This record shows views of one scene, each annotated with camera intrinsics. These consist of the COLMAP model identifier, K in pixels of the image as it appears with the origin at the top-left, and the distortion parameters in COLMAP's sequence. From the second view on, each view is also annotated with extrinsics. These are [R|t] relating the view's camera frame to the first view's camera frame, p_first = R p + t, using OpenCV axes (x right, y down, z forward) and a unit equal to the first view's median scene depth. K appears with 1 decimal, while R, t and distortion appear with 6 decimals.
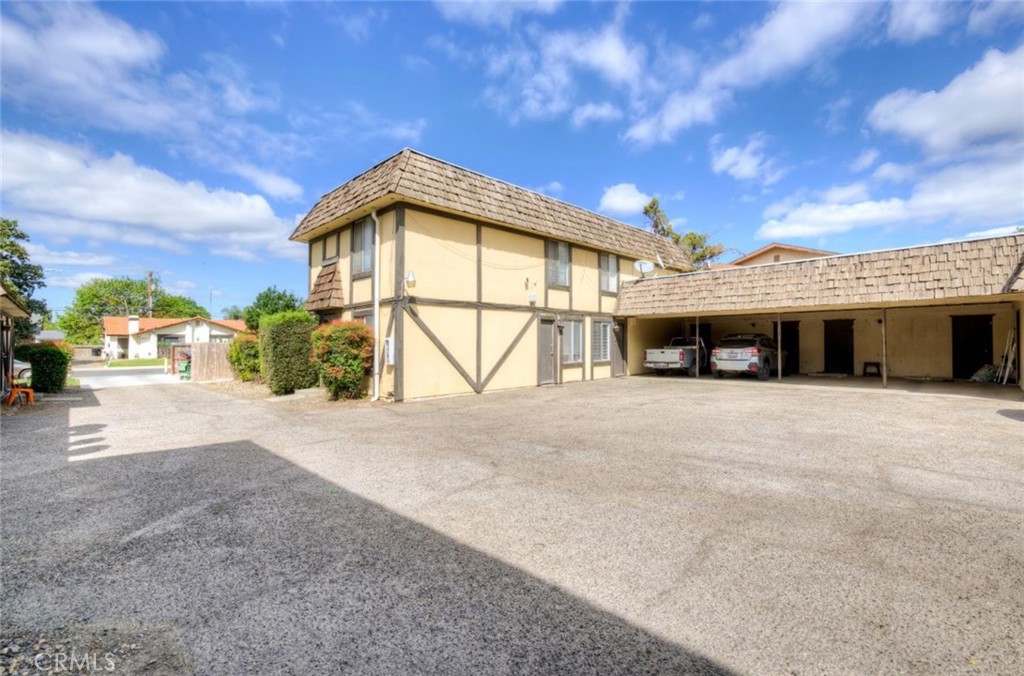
lens RADIAL K [[457.2, 0, 509.4], [0, 457.2, 337.6], [0, 0, 1]] dist [0.010132, 0.001552]
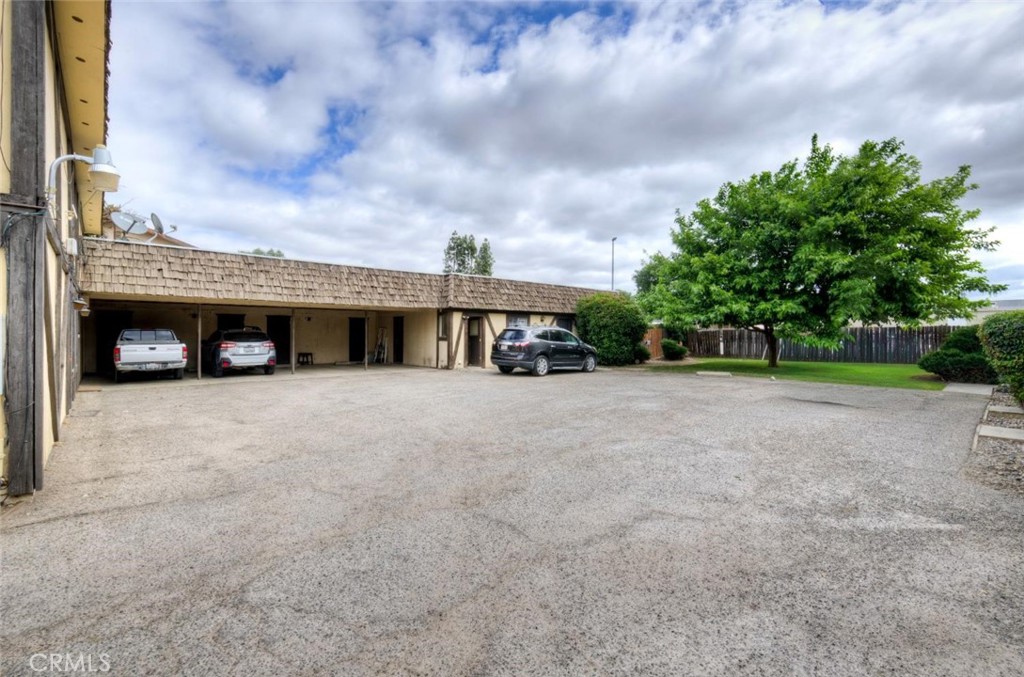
lens RADIAL K [[457.2, 0, 516.8], [0, 457.2, 337.9], [0, 0, 1]] dist [0.010132, 0.001552]
pose [[0.013941, -0.000058, 0.999903, -0.541552], [-0.012179, 0.999926, 0.000228, 0.011031], [-0.999829, -0.012181, 0.013939, 0.570324]]
